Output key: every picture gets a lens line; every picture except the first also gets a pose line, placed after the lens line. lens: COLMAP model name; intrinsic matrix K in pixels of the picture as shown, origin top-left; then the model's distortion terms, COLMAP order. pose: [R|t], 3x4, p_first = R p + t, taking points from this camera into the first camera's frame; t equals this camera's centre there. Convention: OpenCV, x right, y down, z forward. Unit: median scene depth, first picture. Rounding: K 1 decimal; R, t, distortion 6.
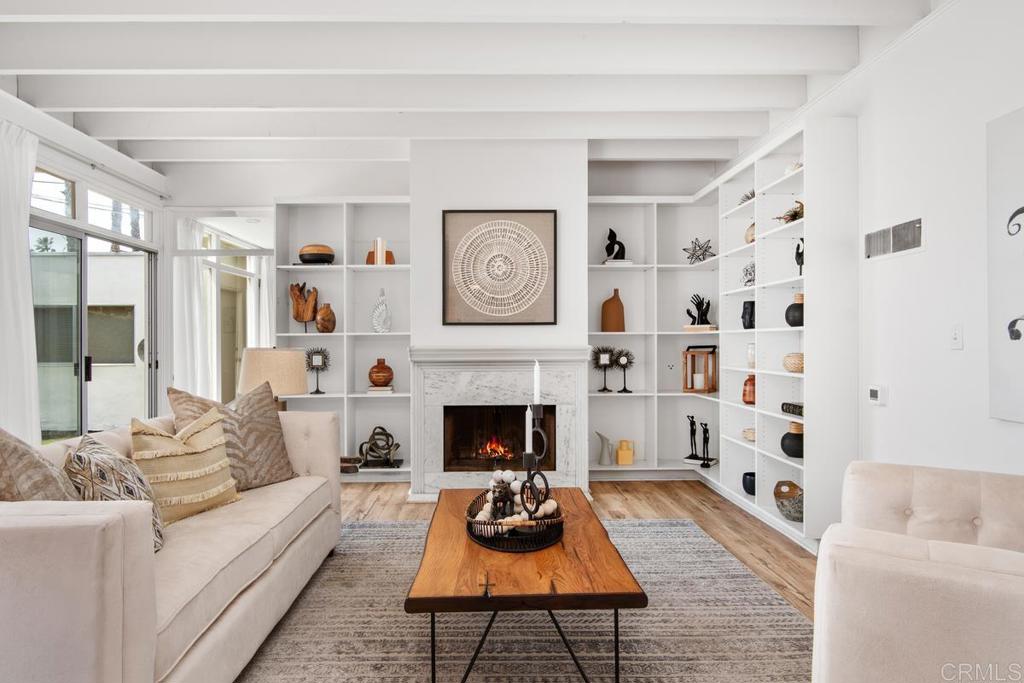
lens RADIAL K [[629.0, 0, 512.0], [0, 629.0, 341.5], [0, 0, 1]] dist [-0.006581, -0.000547]
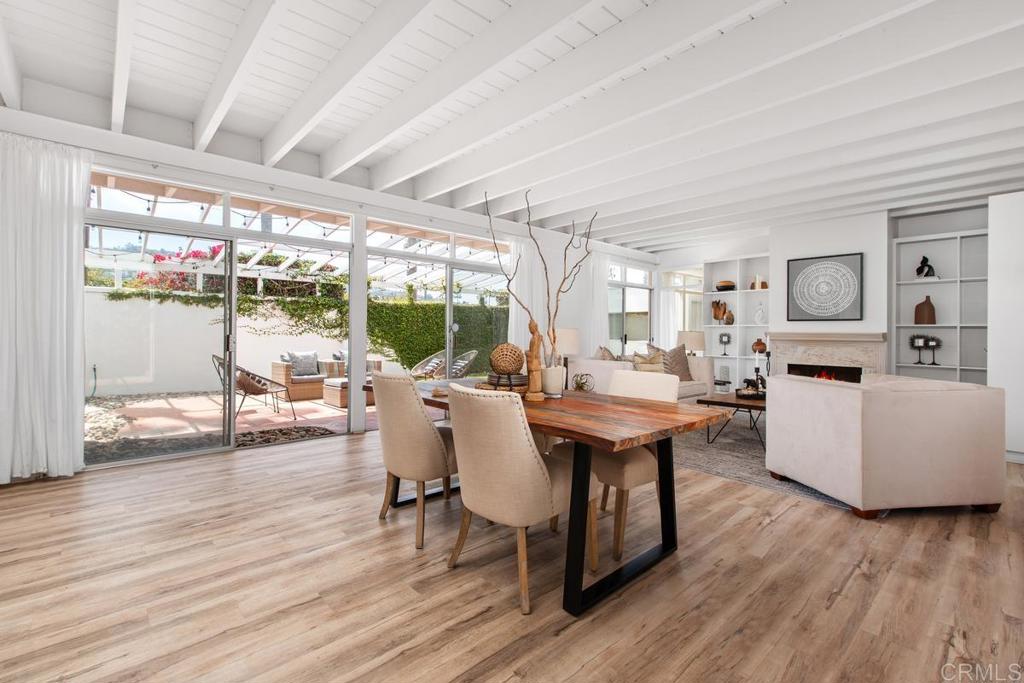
lens RADIAL K [[459.9, 0, 512.0], [0, 459.9, 341.5], [0, 0, 1]] dist [0.000109, 0.000034]
pose [[0.667431, 0.028488, -0.744127, 0.330564], [-0.014434, 0.999575, 0.025321, 0.011695], [0.744532, -0.006160, 0.667558, -0.480978]]
